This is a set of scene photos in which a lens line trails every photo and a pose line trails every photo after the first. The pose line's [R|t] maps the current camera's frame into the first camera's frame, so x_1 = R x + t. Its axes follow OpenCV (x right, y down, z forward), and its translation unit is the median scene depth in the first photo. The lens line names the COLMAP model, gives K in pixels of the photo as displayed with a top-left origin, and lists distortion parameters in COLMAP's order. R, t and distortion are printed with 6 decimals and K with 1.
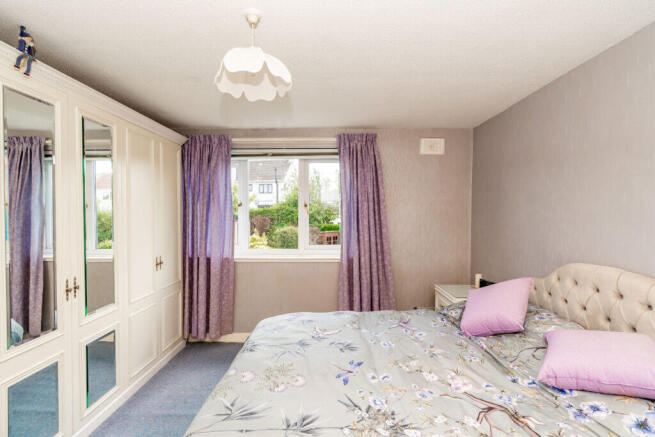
lens RADIAL K [[305.5, 0, 324.3], [0, 305.5, 214.7], [0, 0, 1]] dist [-0.002883, -0.000353]
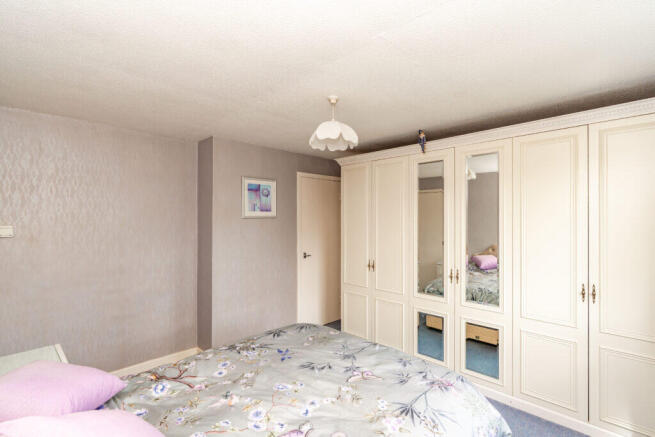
lens RADIAL K [[305.5, 0, 324.8], [0, 305.5, 215.3], [0, 0, 1]] dist [-0.002883, -0.000353]
pose [[-0.686136, -0.002195, -0.727470, 0.561236], [-0.010940, 0.999914, 0.007301, -0.050273], [0.727391, 0.012968, -0.686101, 1.248248]]
